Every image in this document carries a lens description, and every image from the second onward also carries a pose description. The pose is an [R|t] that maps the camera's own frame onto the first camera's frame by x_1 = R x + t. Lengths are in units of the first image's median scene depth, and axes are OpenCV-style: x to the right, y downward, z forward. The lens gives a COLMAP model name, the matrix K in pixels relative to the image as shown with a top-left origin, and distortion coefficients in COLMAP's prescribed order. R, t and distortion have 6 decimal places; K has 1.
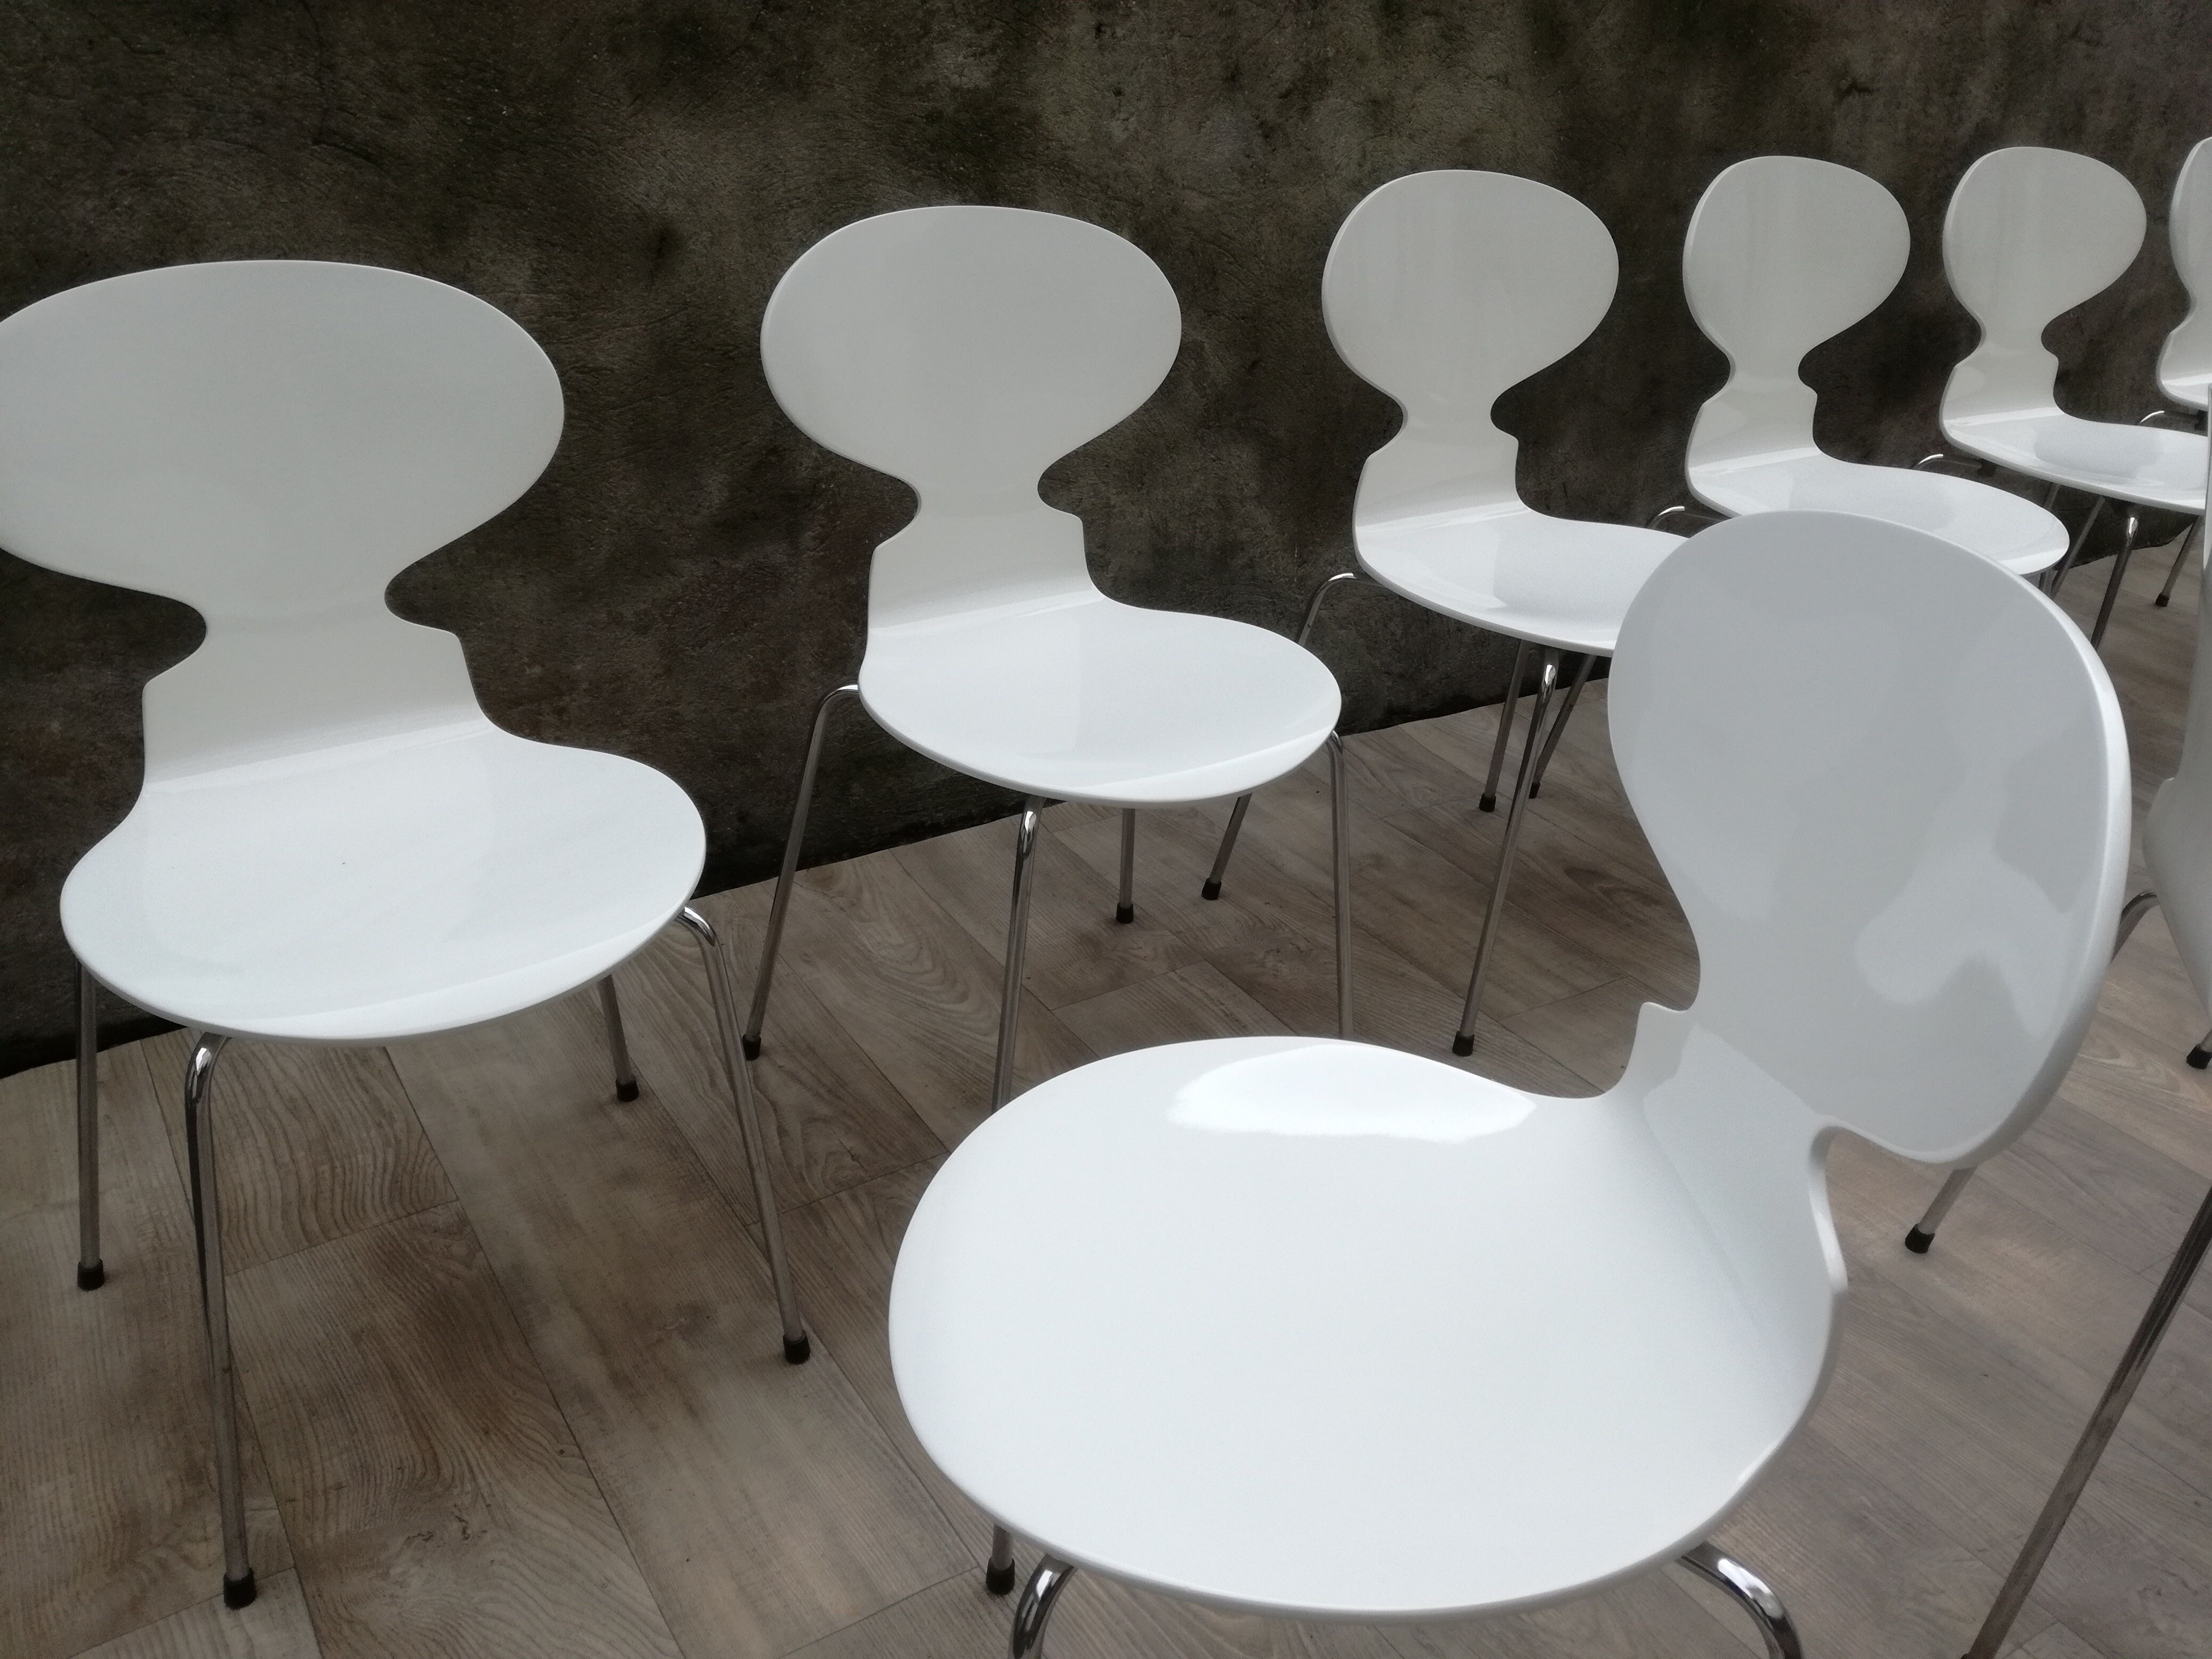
lens RADIAL K [[1843.2, 0, 1113.4], [0, 1843.2, 811.2], [0, 0, 1]] dist [0.046253, -0.093680]
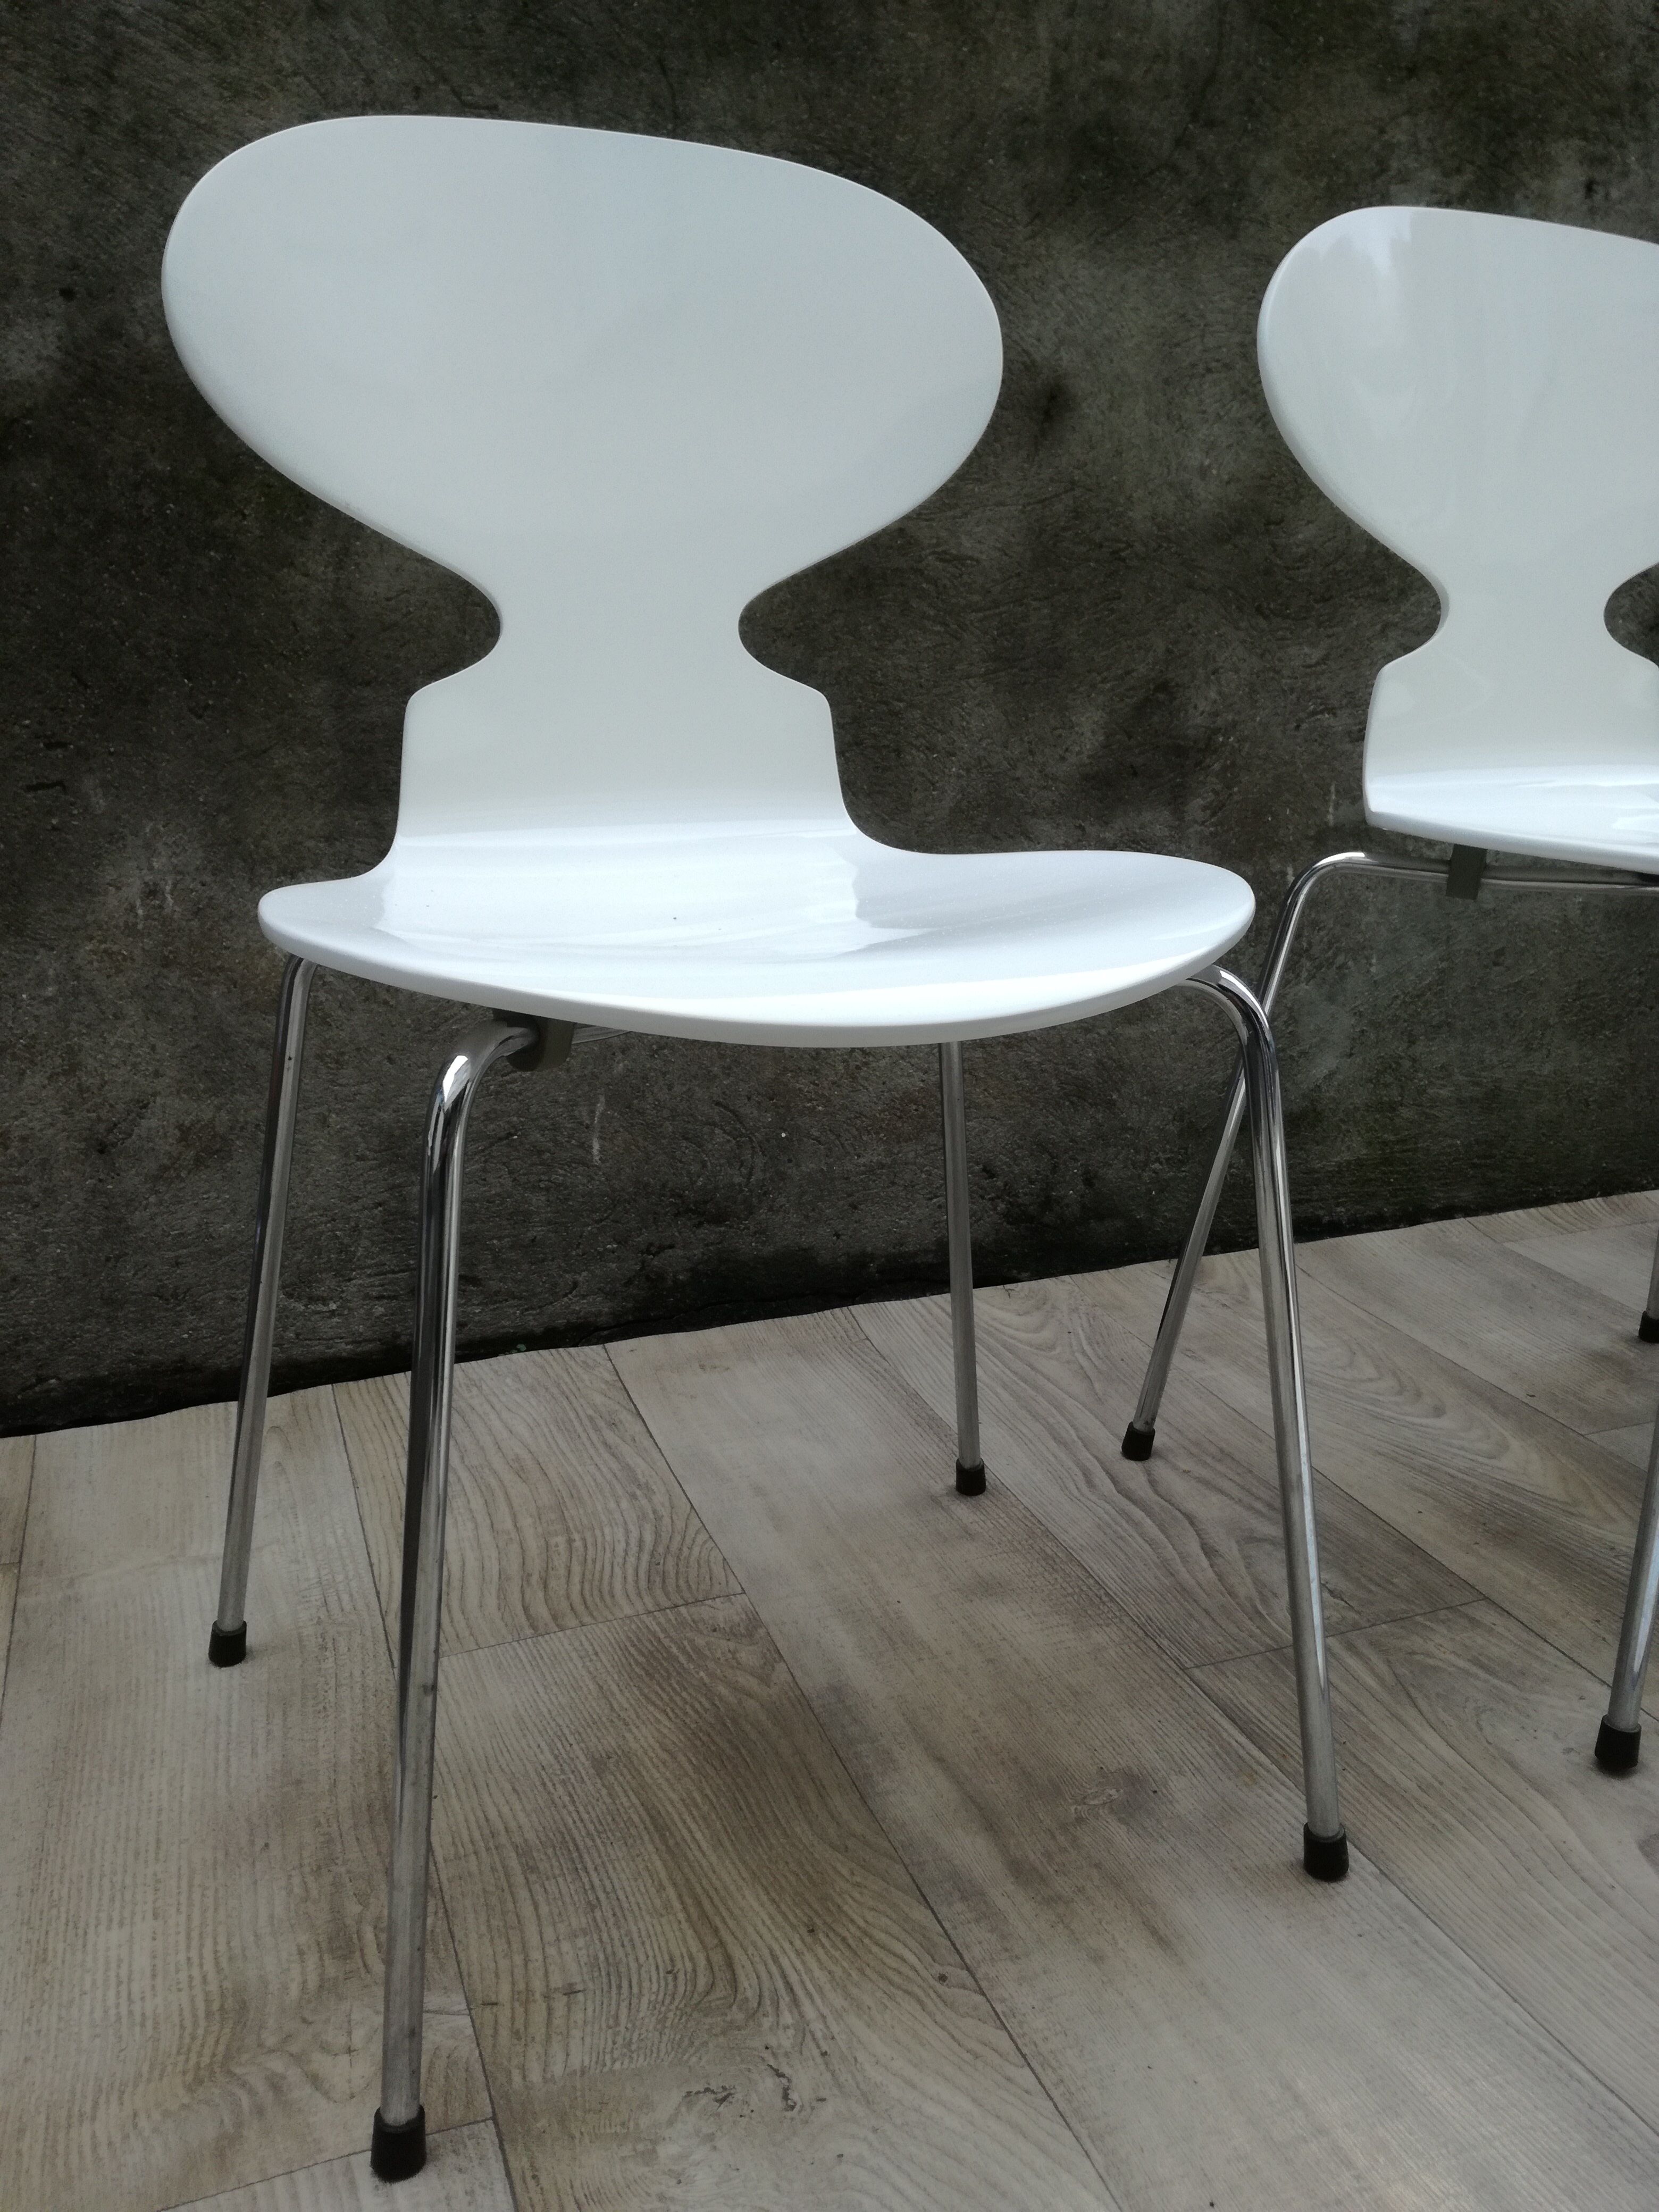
lens RADIAL K [[1843.2, 0, 843.8], [0, 1843.2, 1101.7], [0, 0, 1]] dist [0.046253, -0.093680]
pose [[0.975413, 0.010848, -0.220119, -0.141544], [-0.058021, 0.976193, -0.208998, 0.141026], [0.212612, 0.216631, 0.952821, 0.273370]]
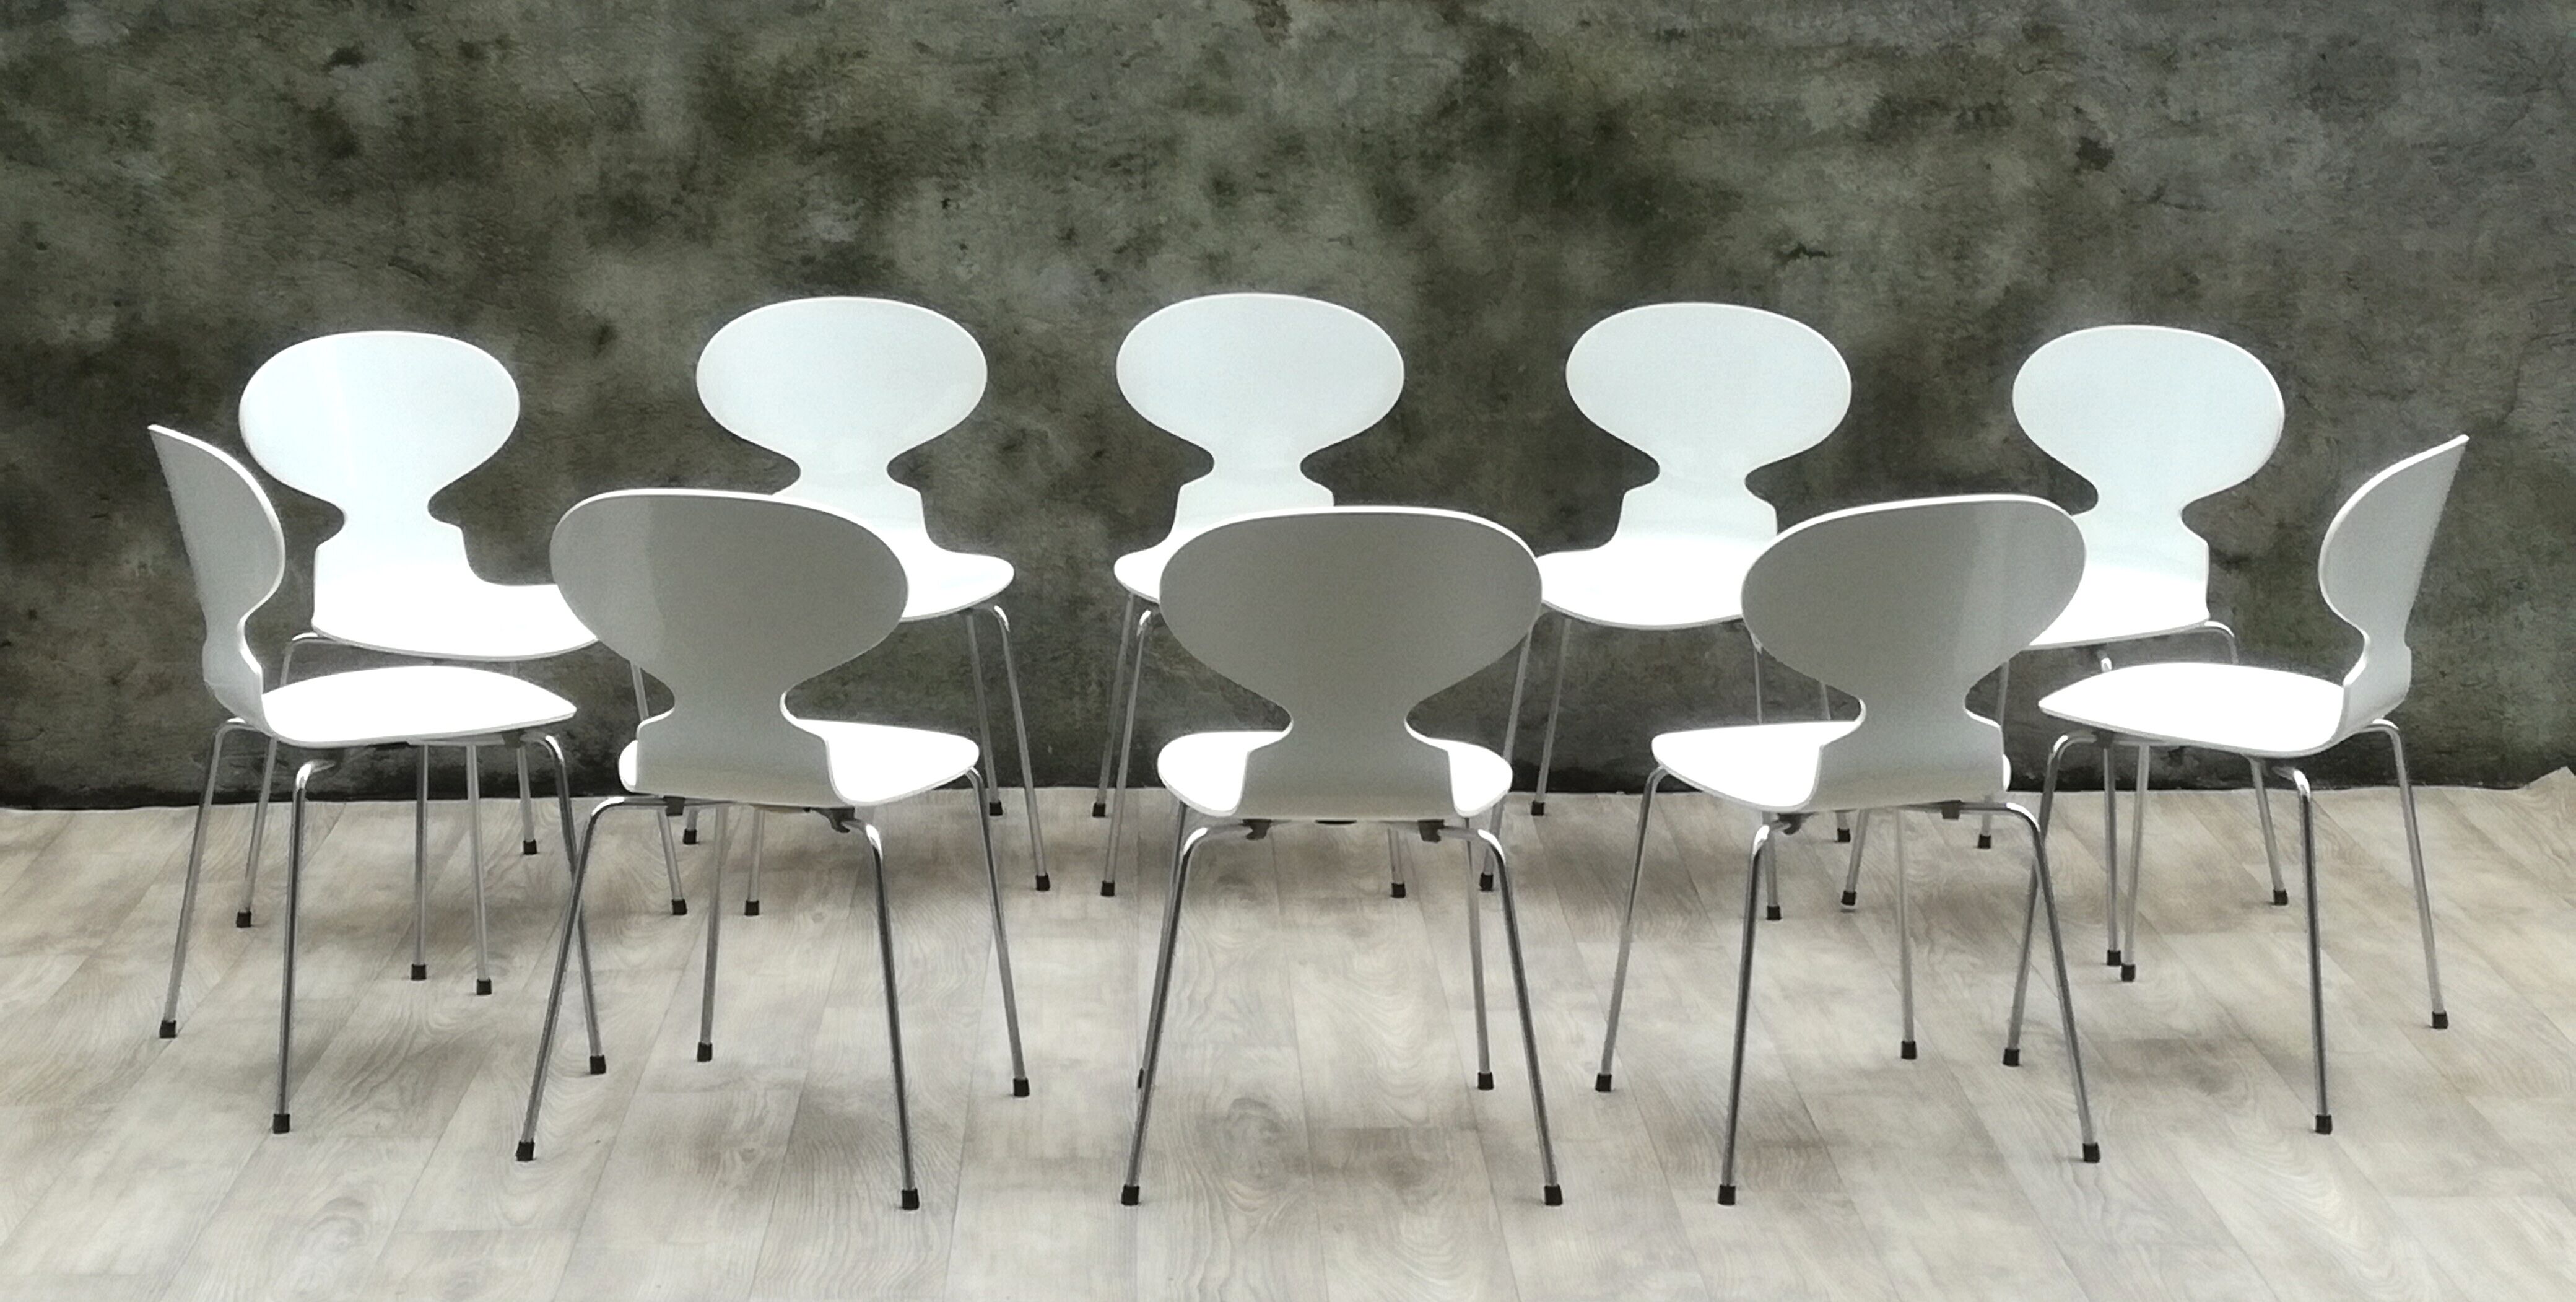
lens RADIAL K [[4142.2, 0, 1311.9], [0, 4142.2, 728.3], [0, 0, 1]] dist [0.121273, 0.000000]
pose [[0.860425, 0.084649, -0.502496, 1.833466], [-0.196443, 0.964987, -0.173810, 0.442189], [0.470190, 0.248263, 0.846928, -1.404480]]
